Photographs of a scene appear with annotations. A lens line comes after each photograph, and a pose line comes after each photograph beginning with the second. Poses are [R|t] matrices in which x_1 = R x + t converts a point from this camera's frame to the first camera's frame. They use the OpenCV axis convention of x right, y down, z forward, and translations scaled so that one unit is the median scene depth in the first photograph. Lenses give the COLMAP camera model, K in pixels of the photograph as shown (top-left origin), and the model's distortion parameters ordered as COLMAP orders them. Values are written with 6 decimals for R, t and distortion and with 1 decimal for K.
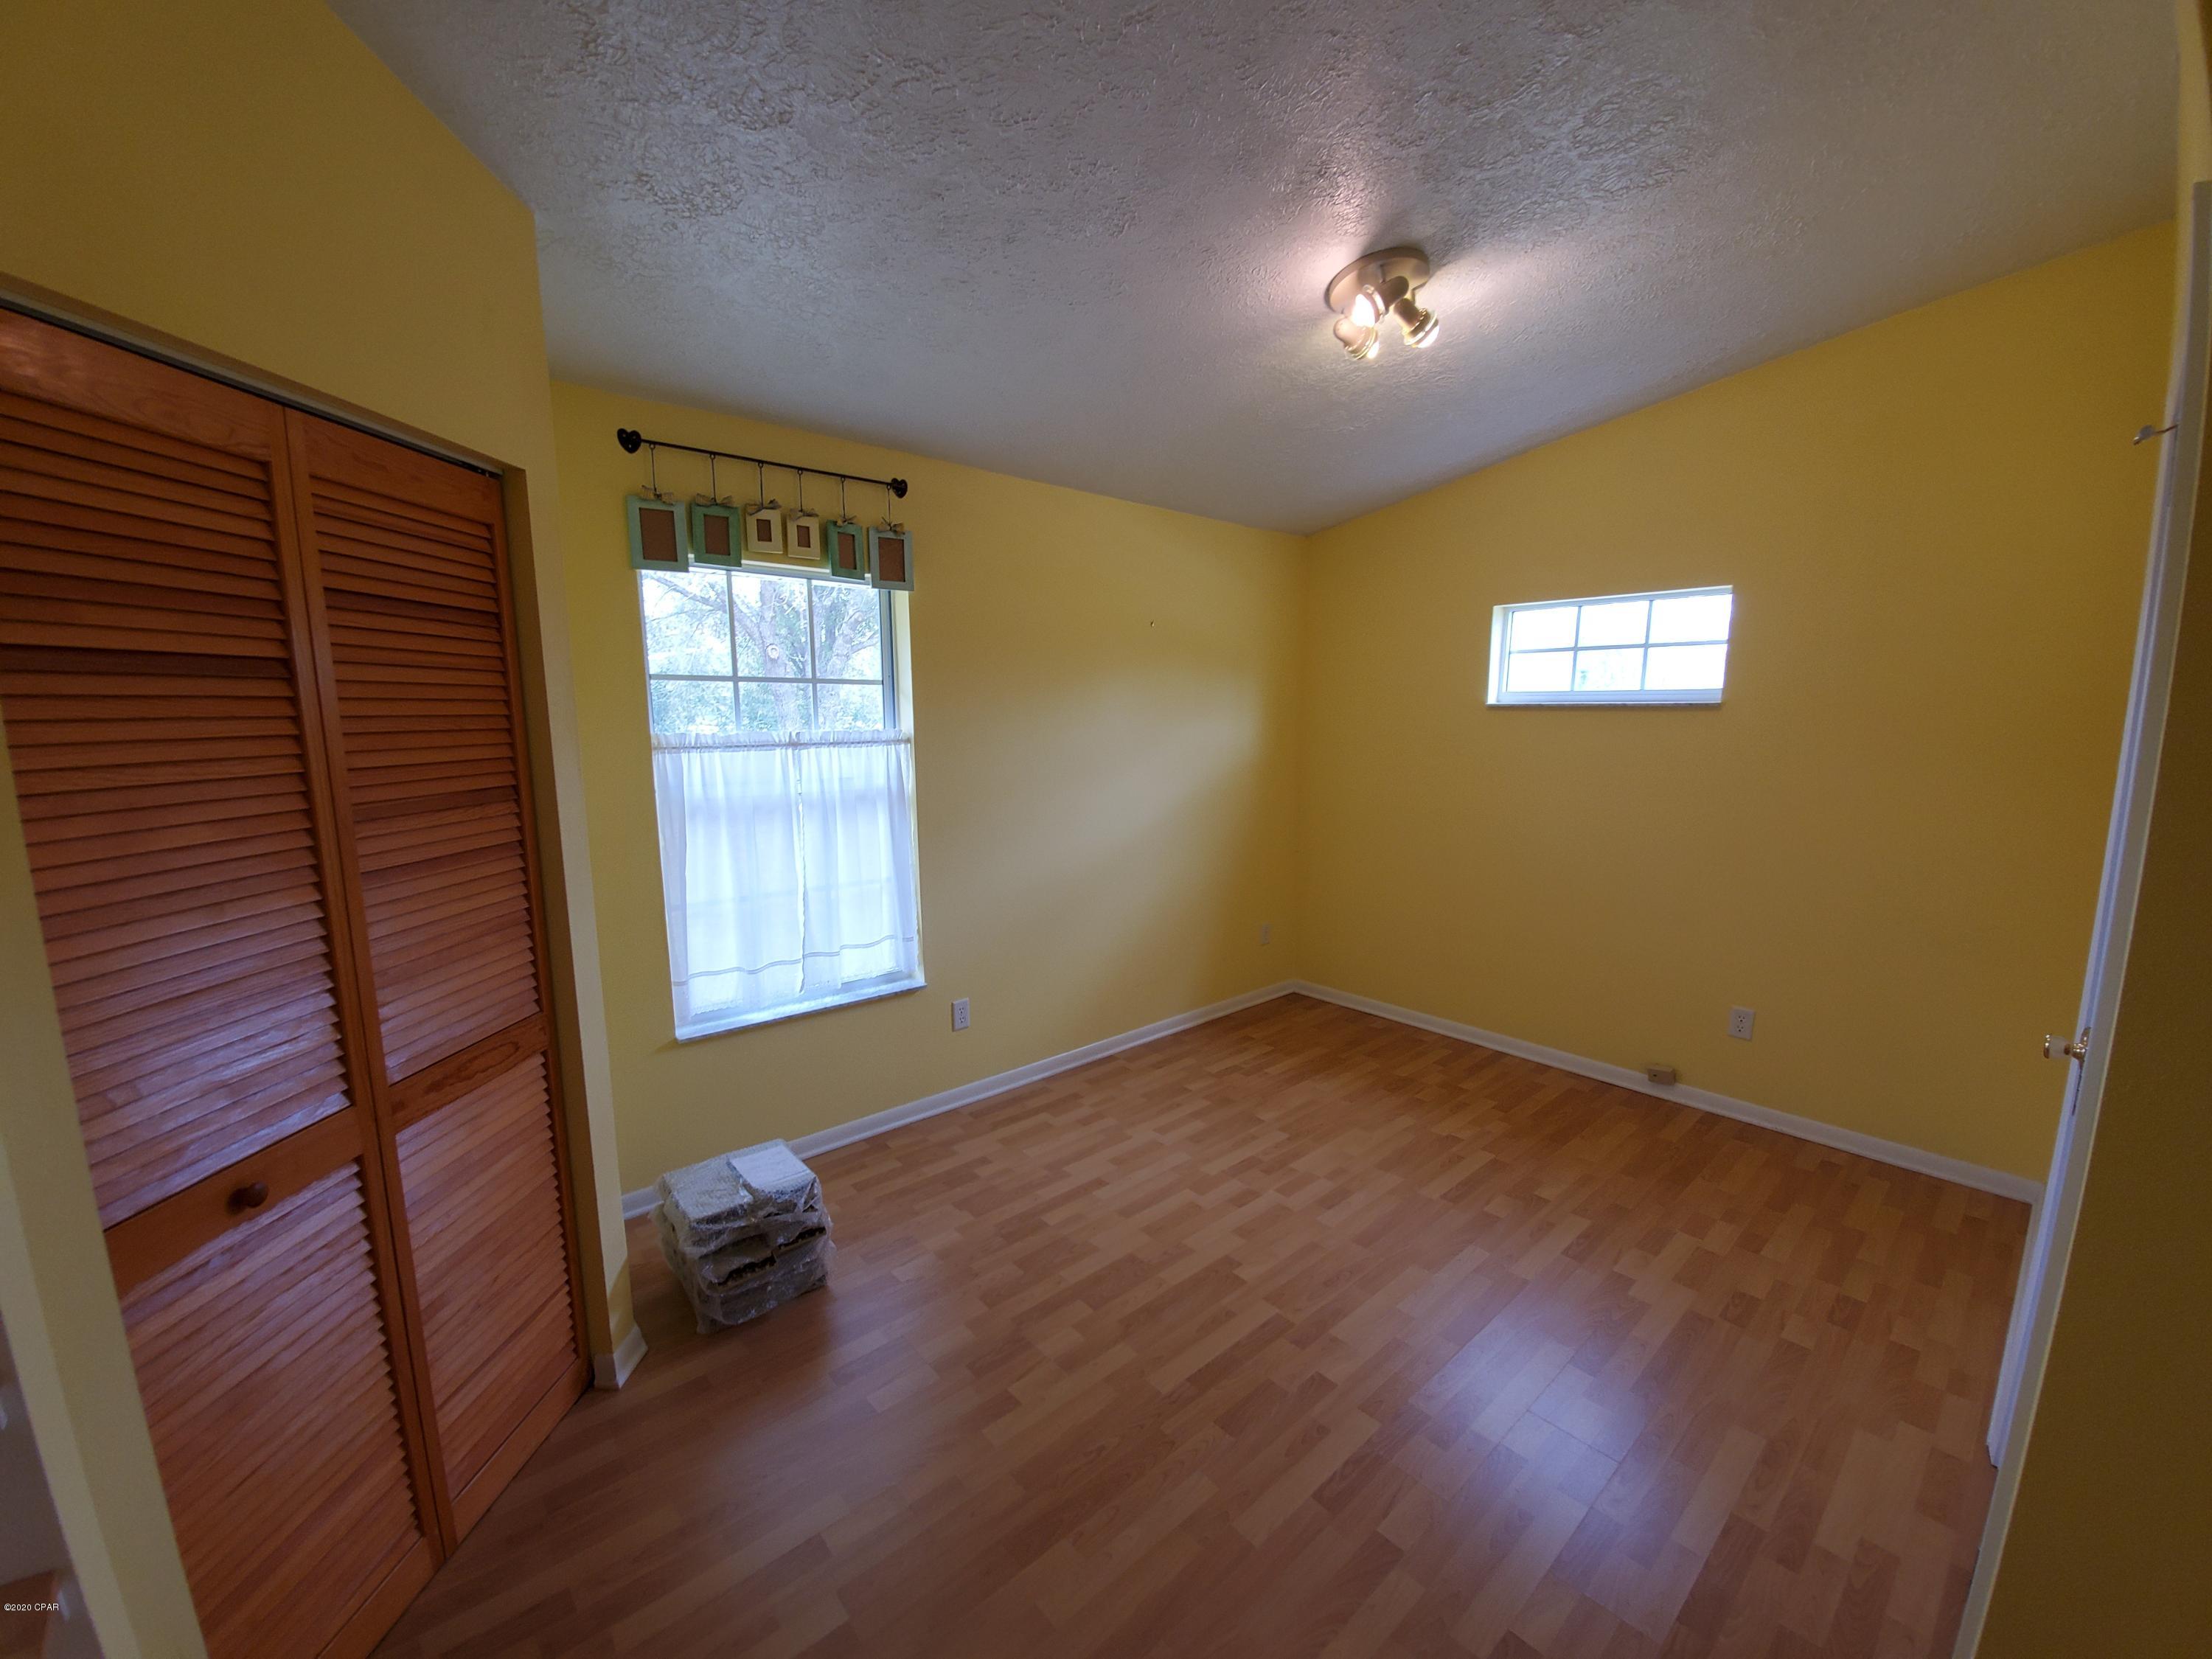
lens RADIAL K [[874.2, 0, 1097.4], [0, 874.2, 846.7], [0, 0, 1]] dist [0.012560, -0.016859]
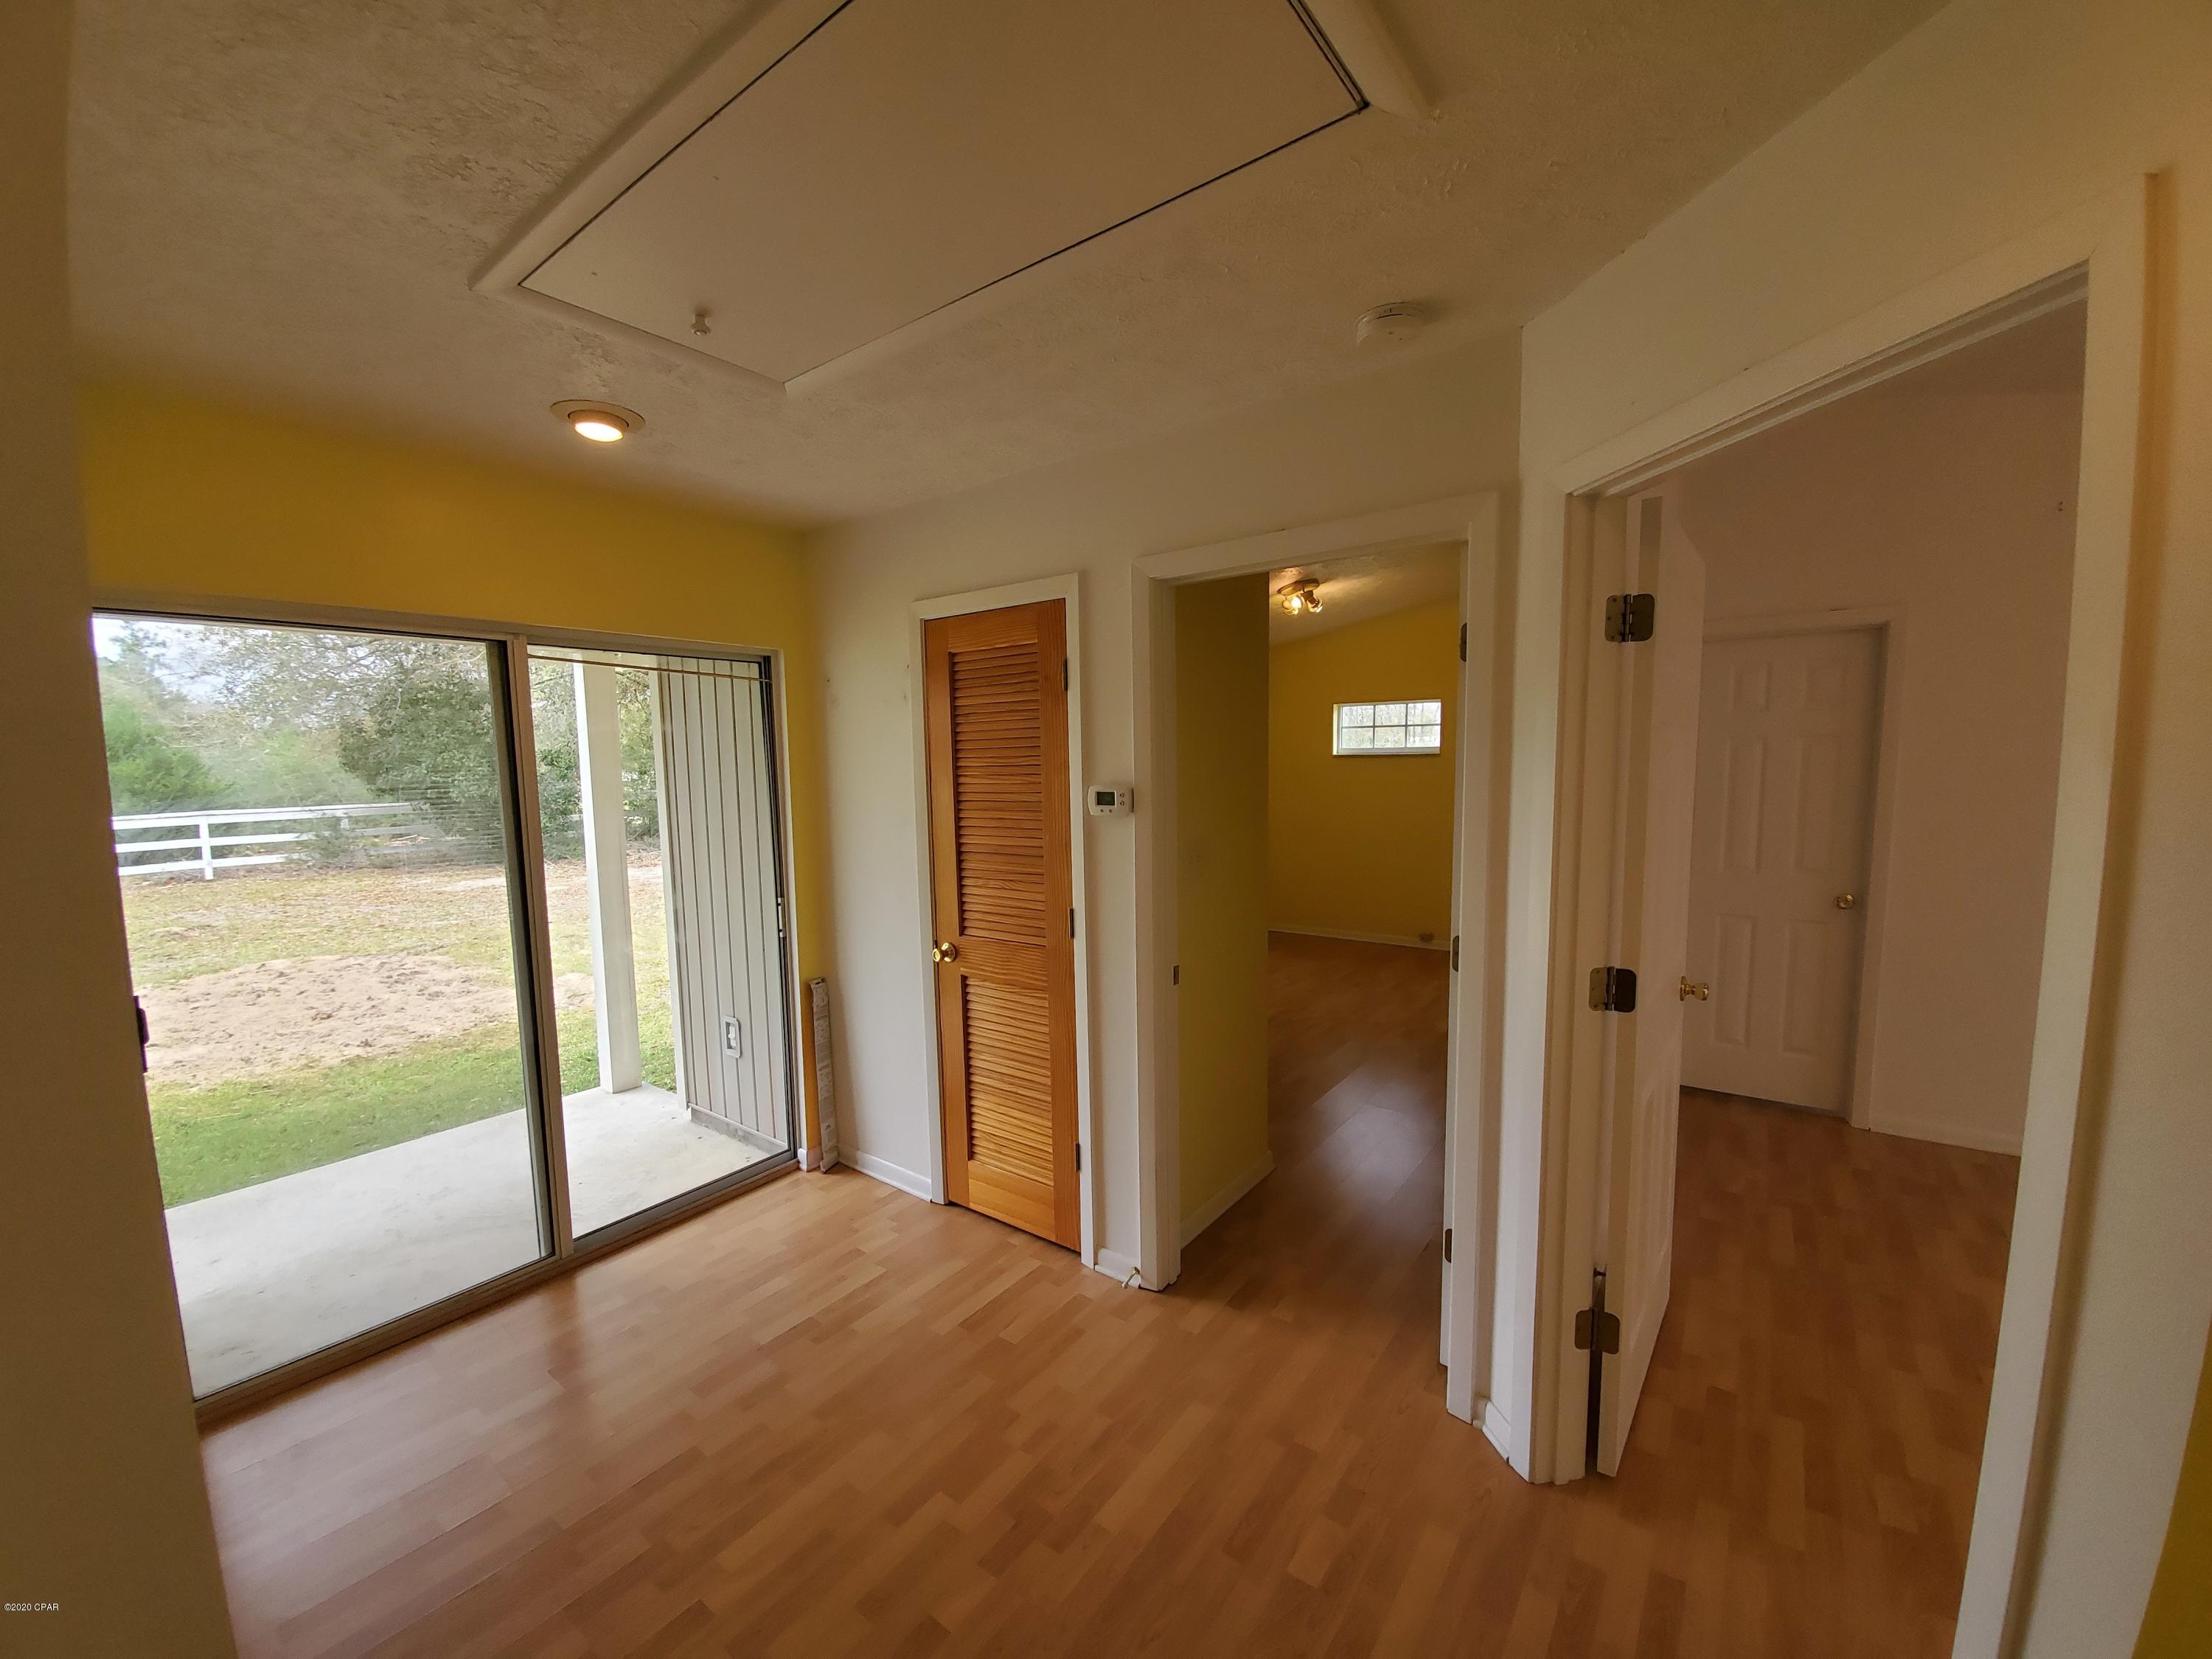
lens RADIAL K [[874.2, 0, 1097.4], [0, 874.2, 846.7], [0, 0, 1]] dist [0.012560, -0.016859]
pose [[0.976731, -0.031577, 0.212133, -0.511920], [0.042478, 0.997990, -0.047031, 0.115001], [-0.210221, 0.054947, 0.976109, -0.817748]]
